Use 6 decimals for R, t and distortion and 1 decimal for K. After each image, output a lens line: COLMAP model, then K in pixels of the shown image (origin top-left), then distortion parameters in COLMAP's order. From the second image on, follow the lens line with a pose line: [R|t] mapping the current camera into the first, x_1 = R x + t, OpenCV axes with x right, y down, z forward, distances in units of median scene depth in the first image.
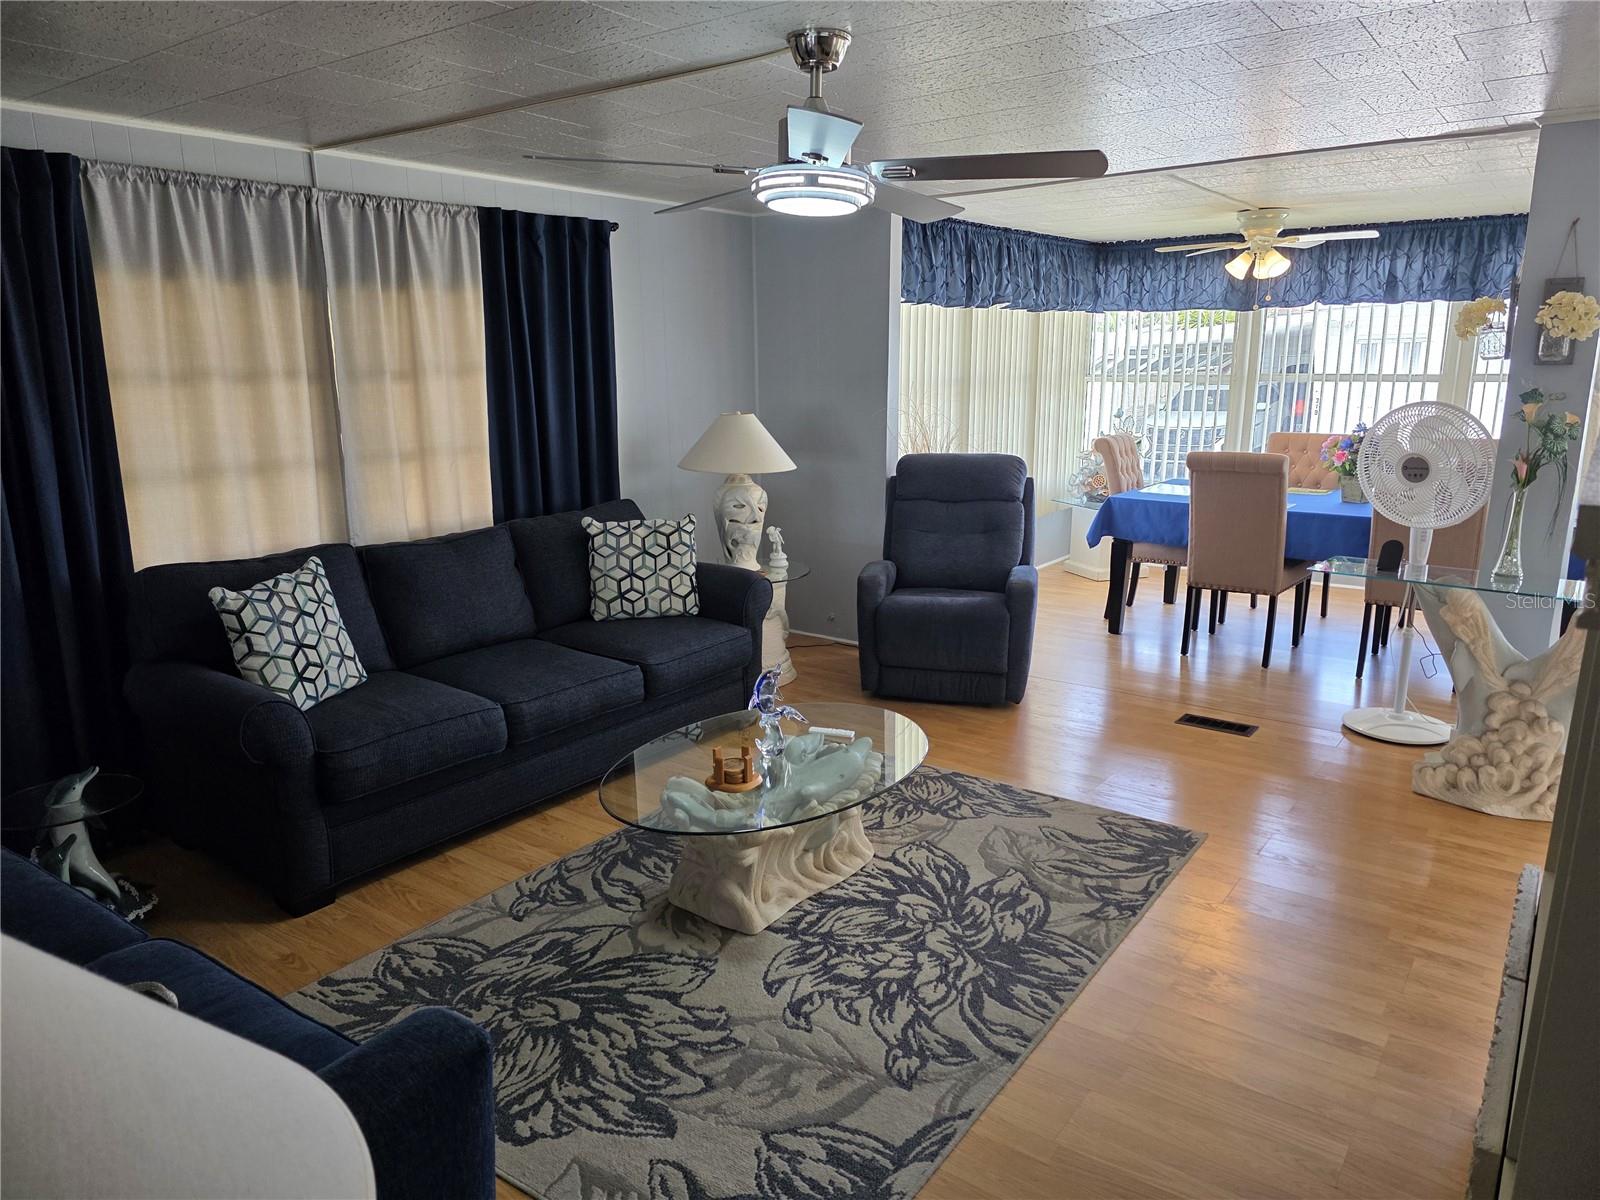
lens RADIAL K [[1068.9, 0, 805.5], [0, 1068.9, 601.3], [0, 0, 1]] dist [0.094756, -0.109082]
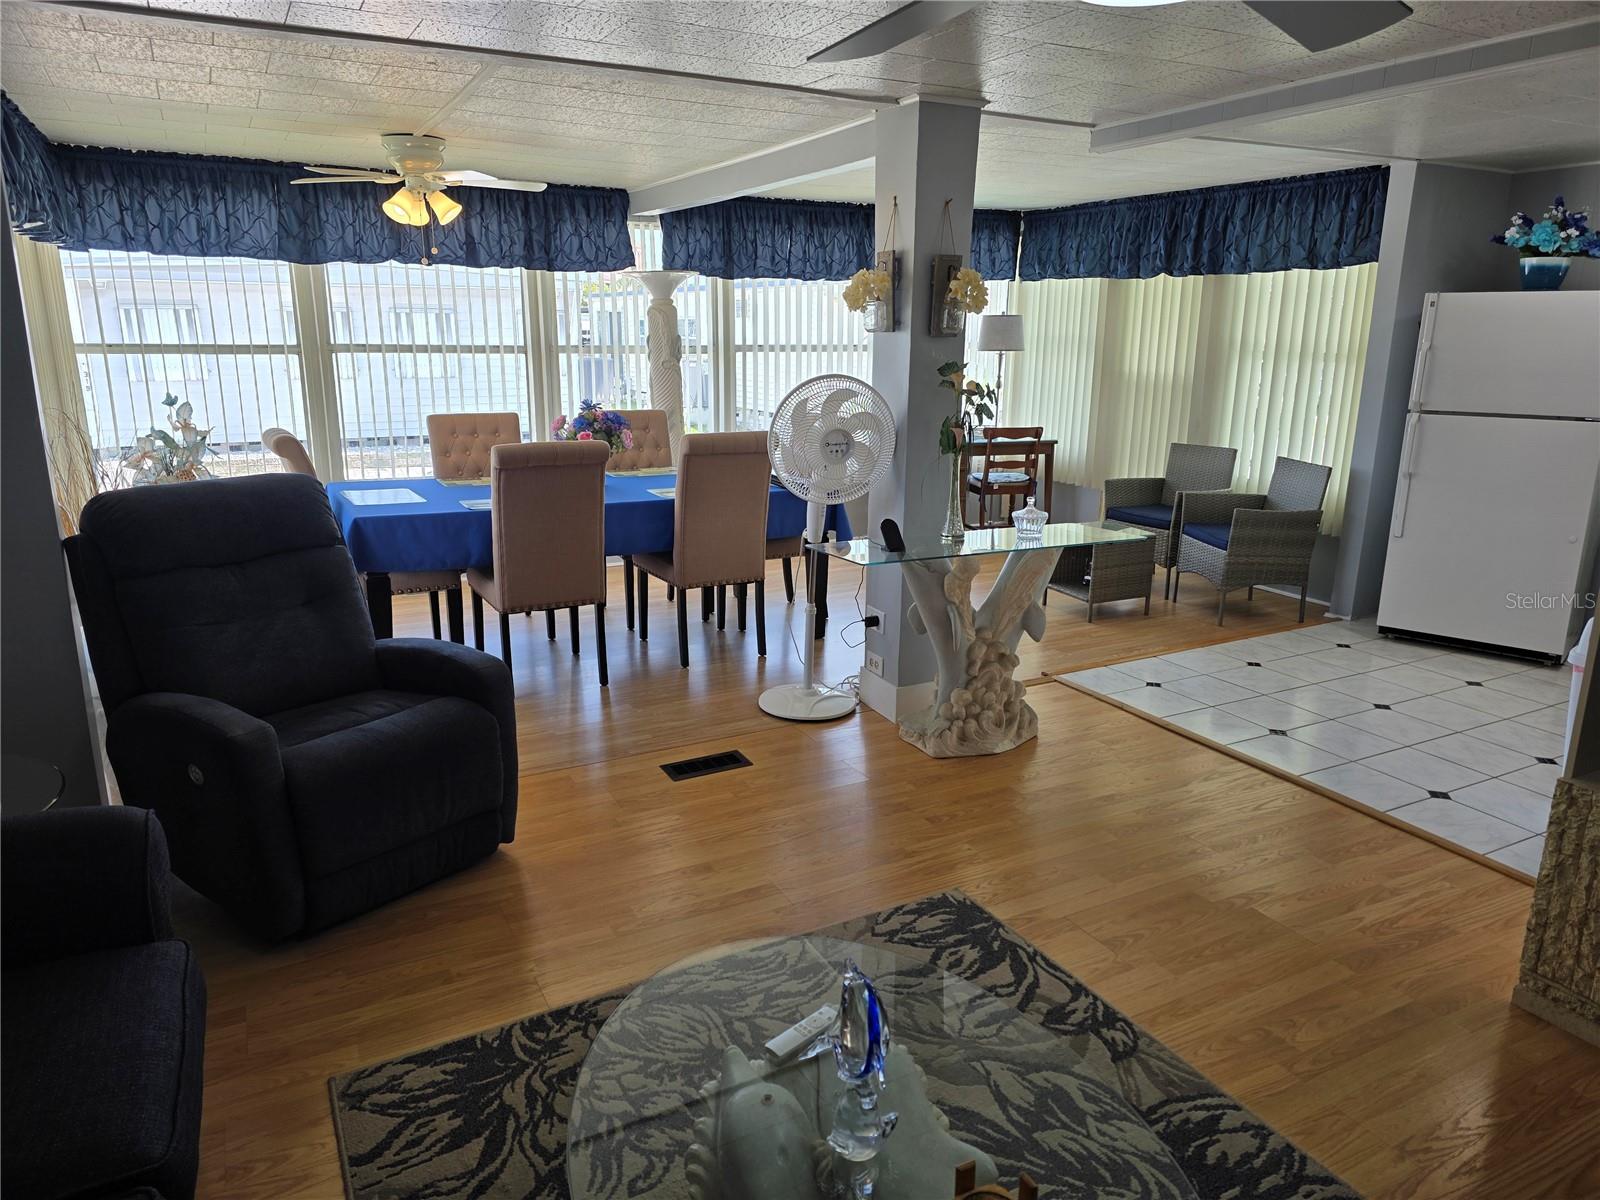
lens RADIAL K [[1080.0, 0, 806.0], [0, 1080.0, 565.6], [0, 0, 1]] dist [0.079477, -0.067672]
pose [[0.428449, -0.187804, 0.883833, -0.432148], [0.187998, 0.975283, 0.116102, -0.171923], [-0.883792, 0.116415, 0.453166, 0.760757]]
